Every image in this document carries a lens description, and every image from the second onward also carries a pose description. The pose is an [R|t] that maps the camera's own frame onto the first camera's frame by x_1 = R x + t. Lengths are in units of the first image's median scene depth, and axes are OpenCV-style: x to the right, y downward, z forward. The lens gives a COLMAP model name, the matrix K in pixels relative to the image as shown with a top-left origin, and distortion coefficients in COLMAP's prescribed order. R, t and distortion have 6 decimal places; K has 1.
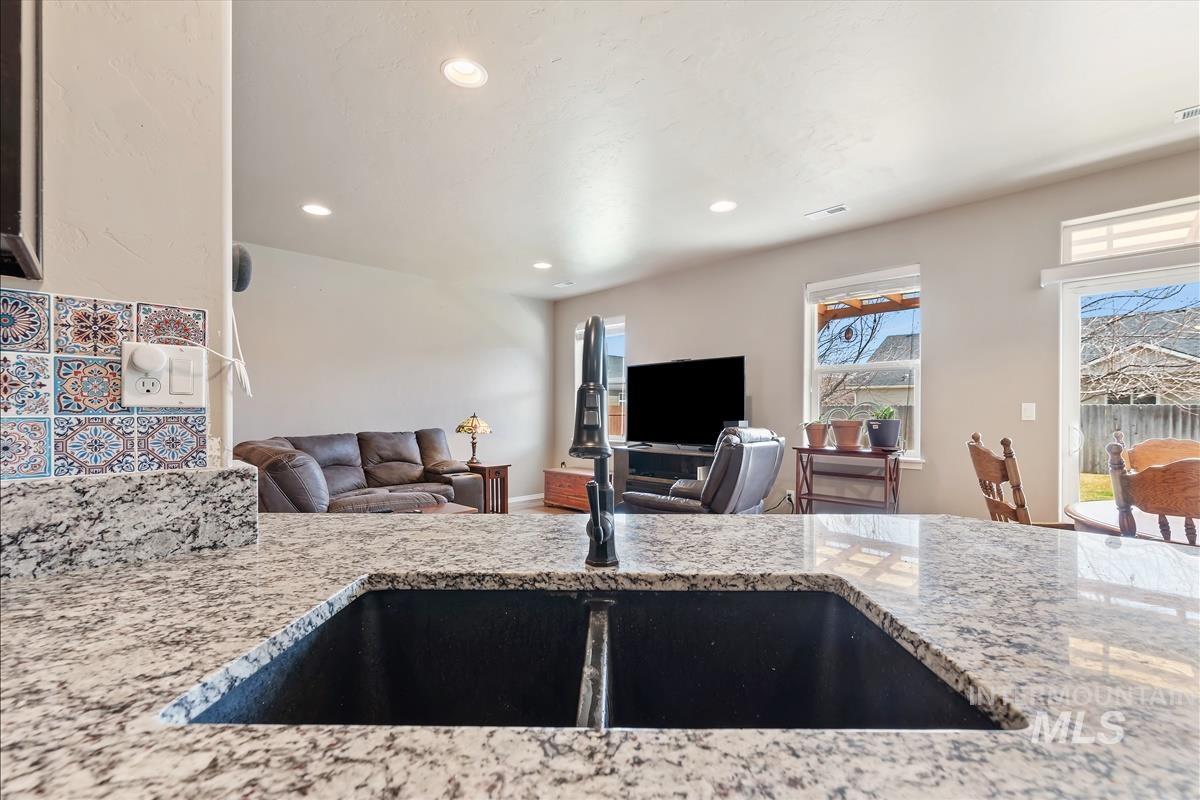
lens RADIAL K [[515.7, 0, 600.7], [0, 515.7, 400.2], [0, 0, 1]] dist [0.002176, 0.000333]
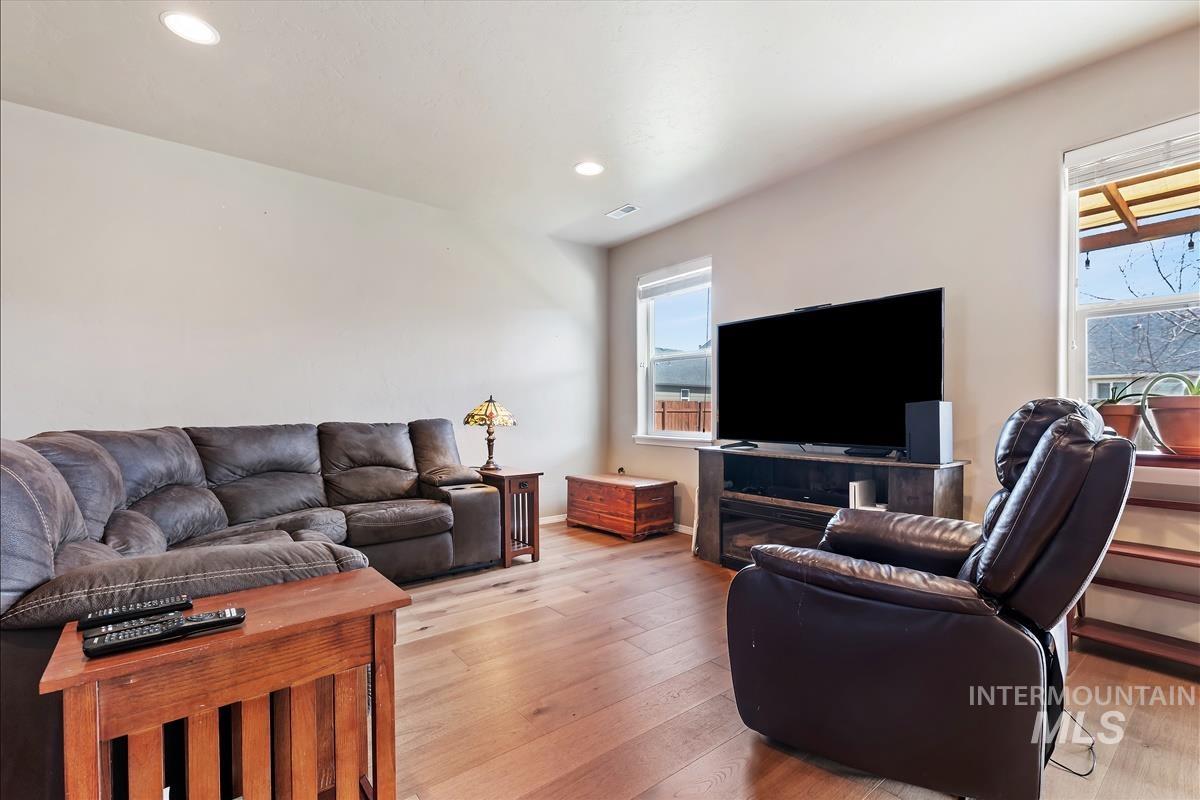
lens RADIAL K [[515.7, 0, 598.6], [0, 515.7, 418.2], [0, 0, 1]] dist [0.002176, 0.000333]
pose [[0.993551, 0.001222, -0.113384, -0.028159], [0.002341, 0.999508, 0.031279, 0.034057], [0.113366, -0.031343, 0.993059, 0.350221]]
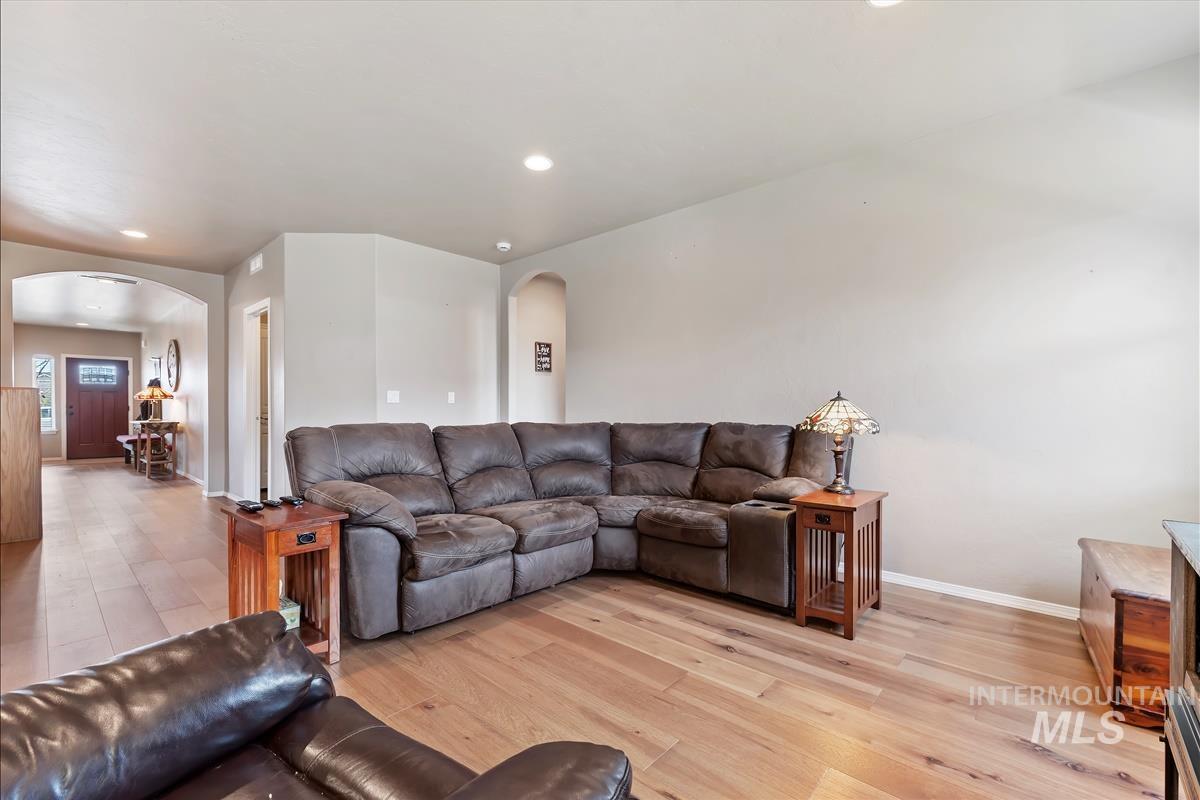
lens RADIAL K [[515.7, 0, 605.5], [0, 515.7, 411.6], [0, 0, 1]] dist [0.002176, 0.000333]
pose [[0.073541, 0.005929, -0.997275, 0.239917], [0.016569, 0.999837, 0.007166, 0.037311], [0.997155, -0.017051, 0.073431, 0.753791]]
